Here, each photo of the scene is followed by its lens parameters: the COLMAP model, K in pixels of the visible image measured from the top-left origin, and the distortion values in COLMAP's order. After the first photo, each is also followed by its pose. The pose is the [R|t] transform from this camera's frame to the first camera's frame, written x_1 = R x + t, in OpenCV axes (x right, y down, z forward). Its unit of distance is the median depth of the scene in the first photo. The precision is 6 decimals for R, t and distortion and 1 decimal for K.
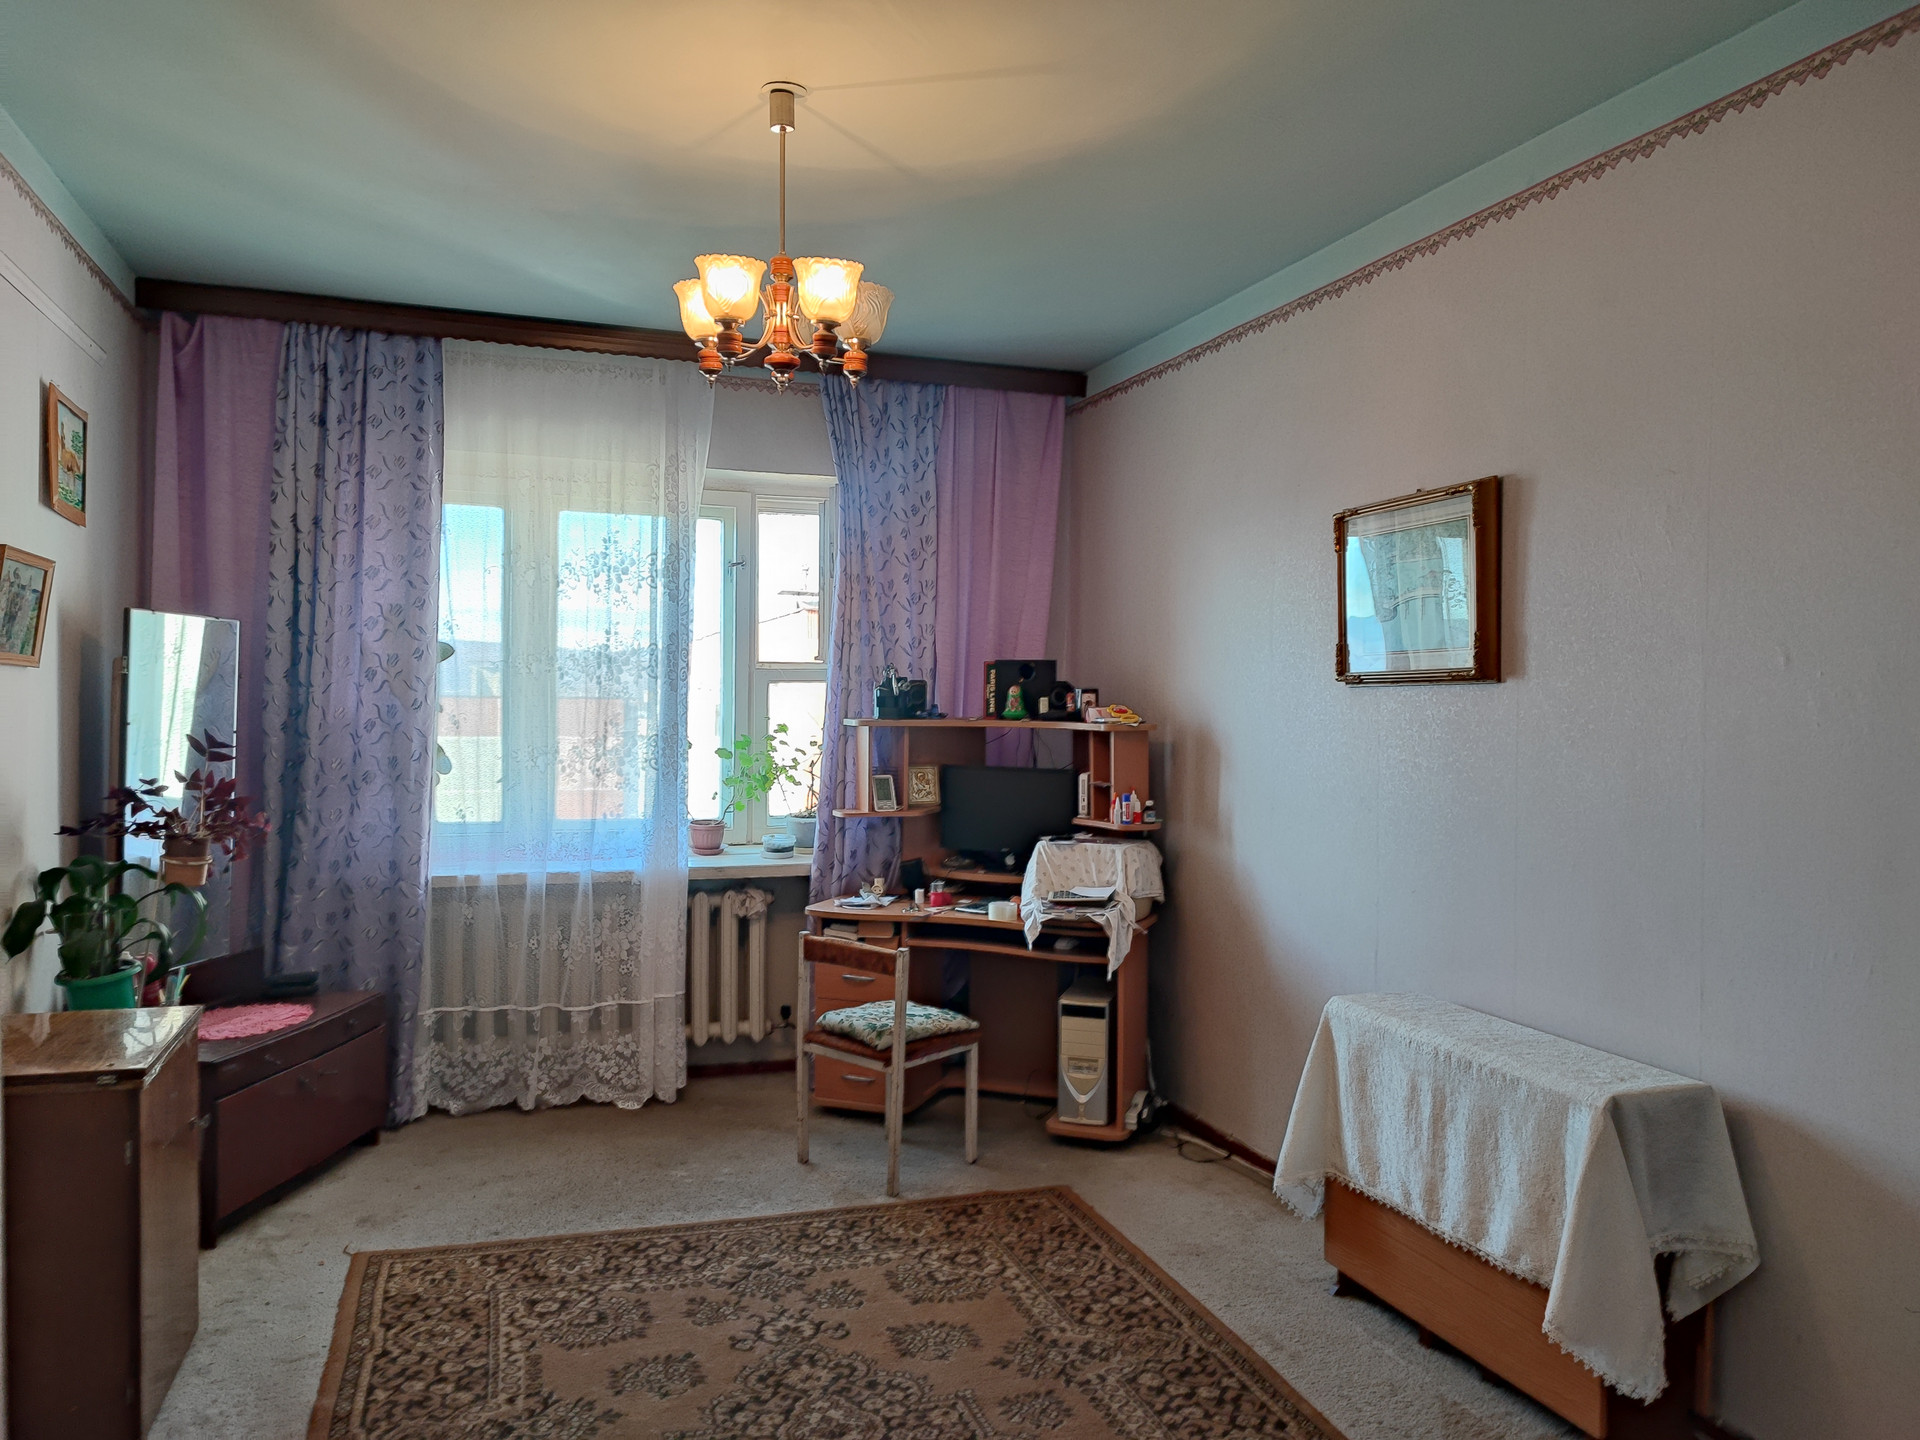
lens RADIAL K [[1417.8, 0, 960.0], [0, 1417.8, 720.0], [0, 0, 1]] dist [0.058608, -0.076351]
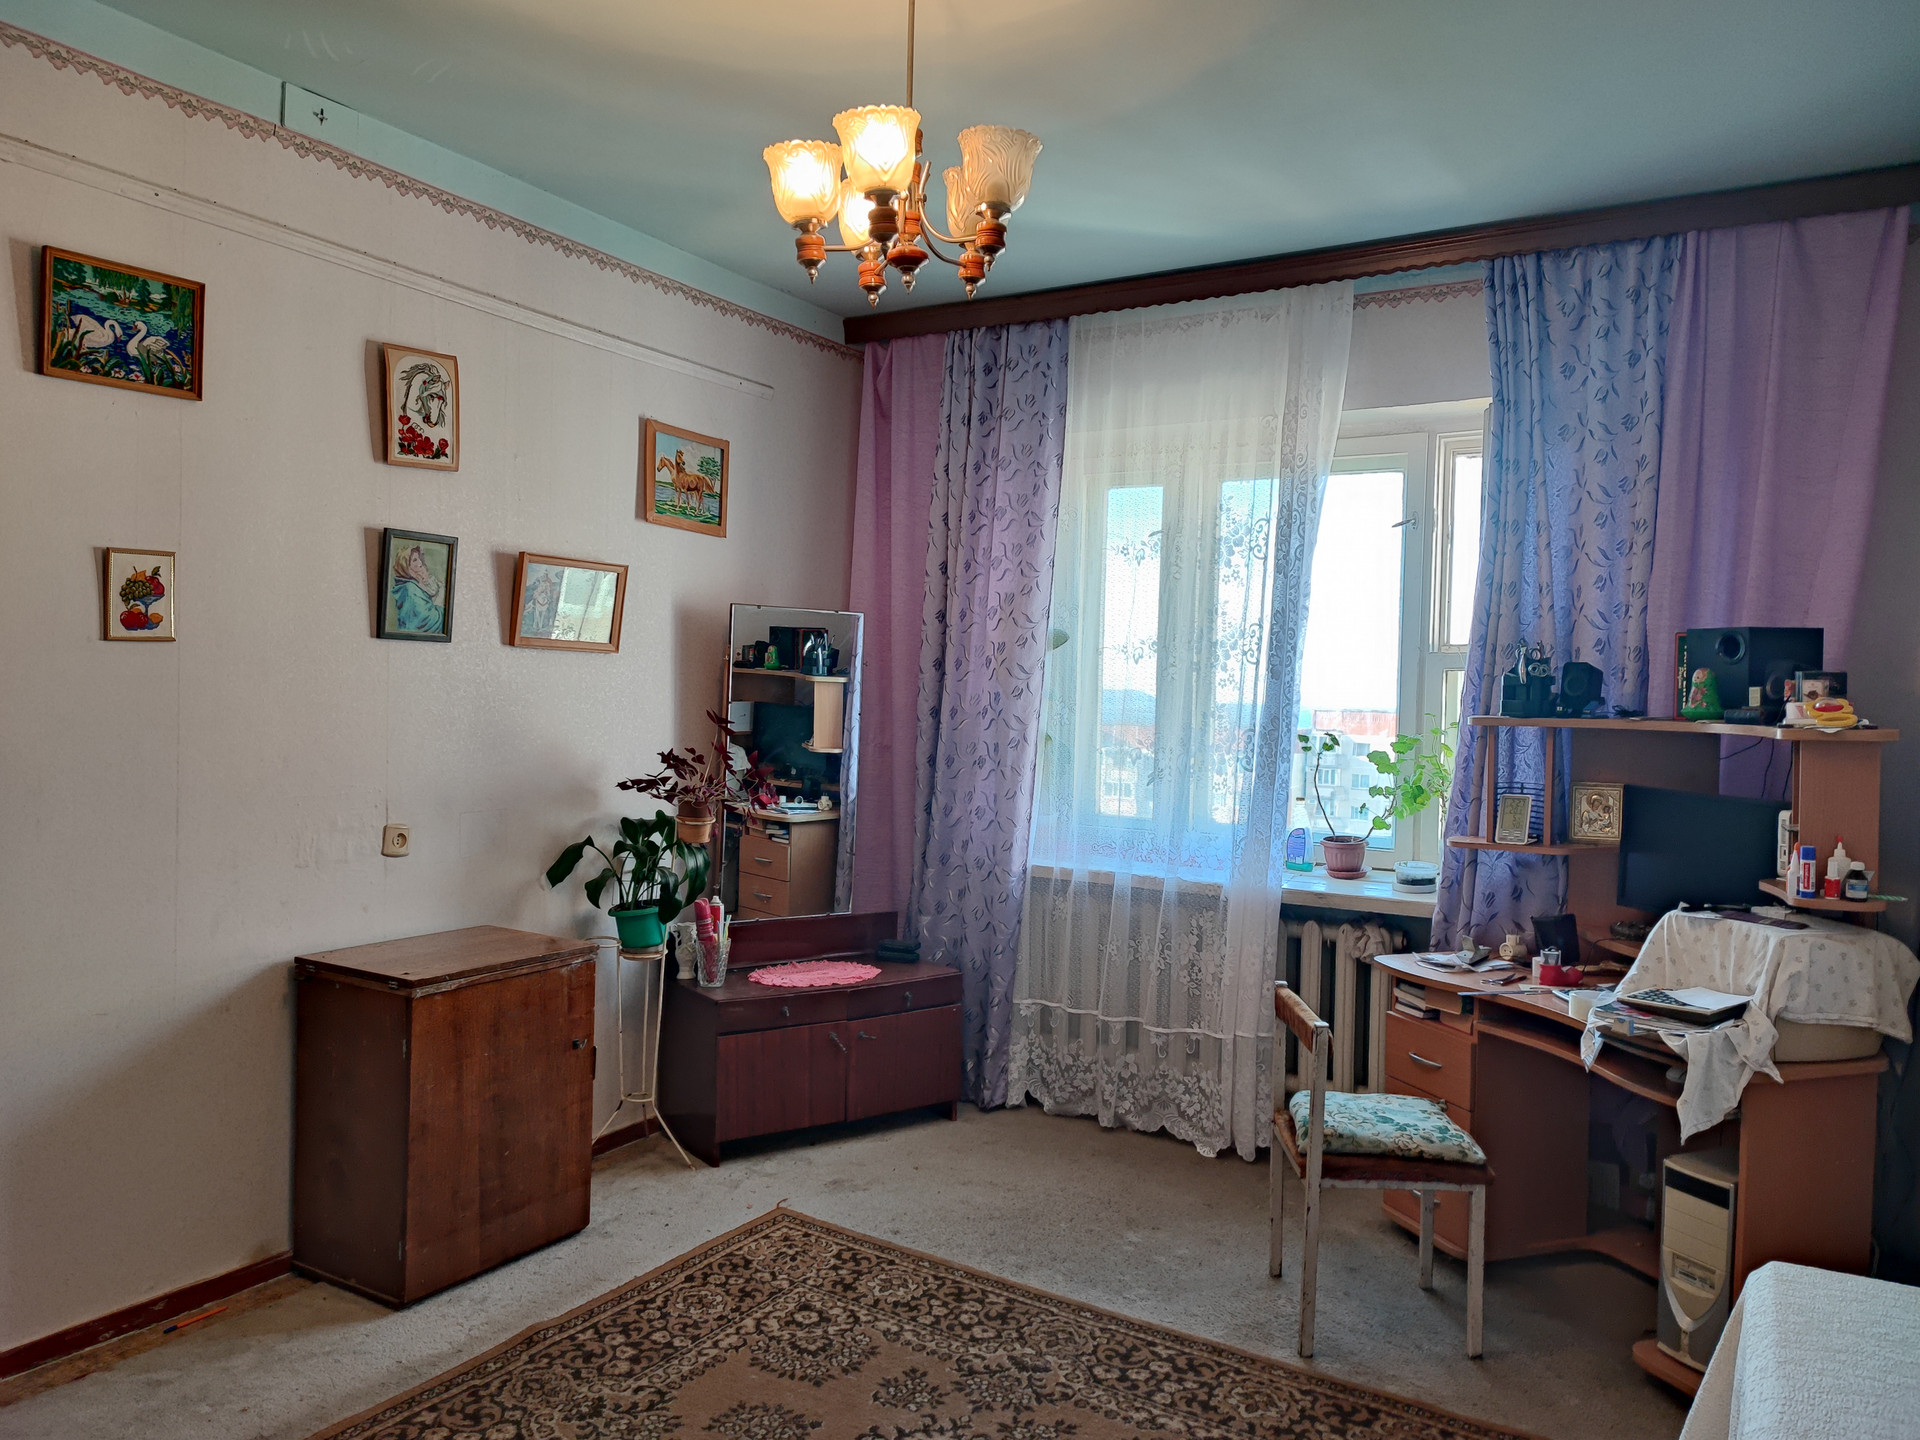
lens RADIAL K [[1393.1, 0, 957.2], [0, 1393.1, 727.4], [0, 0, 1]] dist [0.059728, -0.079473]
pose [[0.631243, 0.023796, -0.775220, 0.348178], [-0.027931, 0.999578, 0.007939, 0.007818], [0.775082, 0.016642, 0.631642, 0.350092]]
